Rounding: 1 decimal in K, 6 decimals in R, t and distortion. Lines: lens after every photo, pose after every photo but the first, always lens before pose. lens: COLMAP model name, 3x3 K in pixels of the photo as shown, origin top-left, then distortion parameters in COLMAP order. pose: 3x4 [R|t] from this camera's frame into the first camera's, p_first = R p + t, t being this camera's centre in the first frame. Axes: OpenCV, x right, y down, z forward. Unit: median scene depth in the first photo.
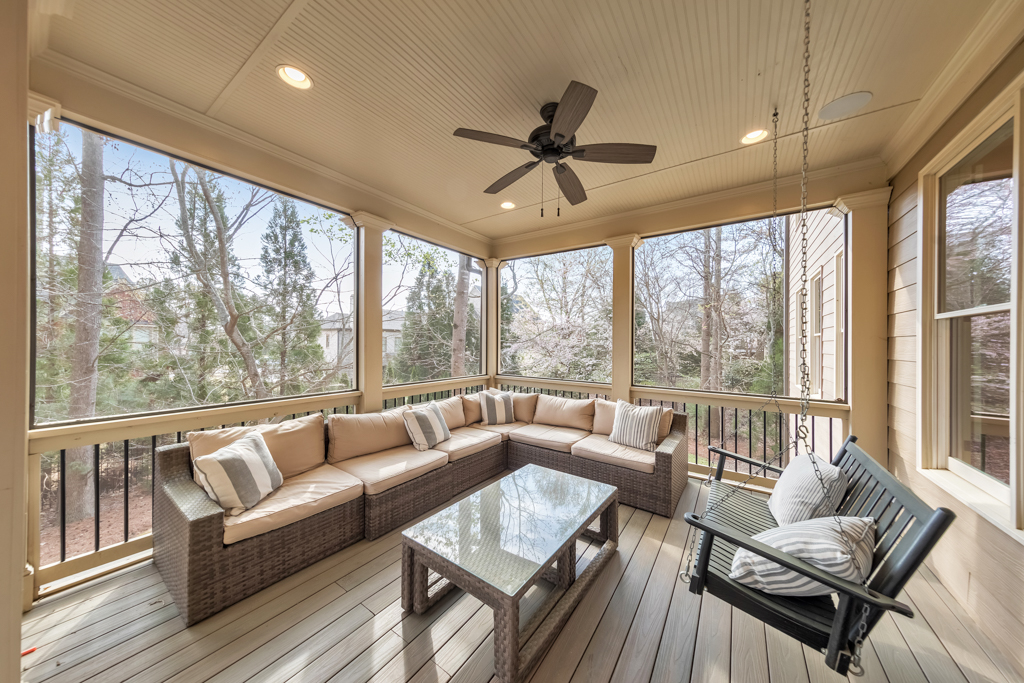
lens RADIAL K [[325.2, 0, 513.7], [0, 325.2, 339.6], [0, 0, 1]] dist [0.002065, 0.000079]
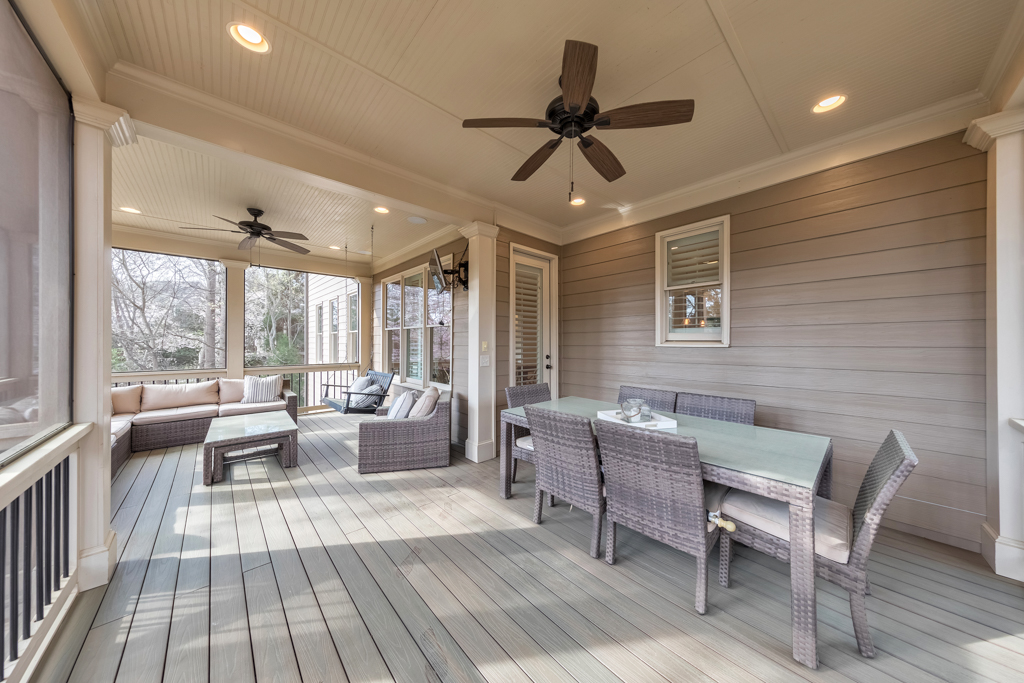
lens RADIAL K [[324.2, 0, 519.4], [0, 324.2, 340.6], [0, 0, 1]] dist [0.000799, 0.000068]
pose [[0.205206, -0.003642, 0.978712, -1.093496], [-0.009250, 0.999941, 0.005660, 0.006897], [-0.978675, -0.010215, 0.205160, -0.657651]]
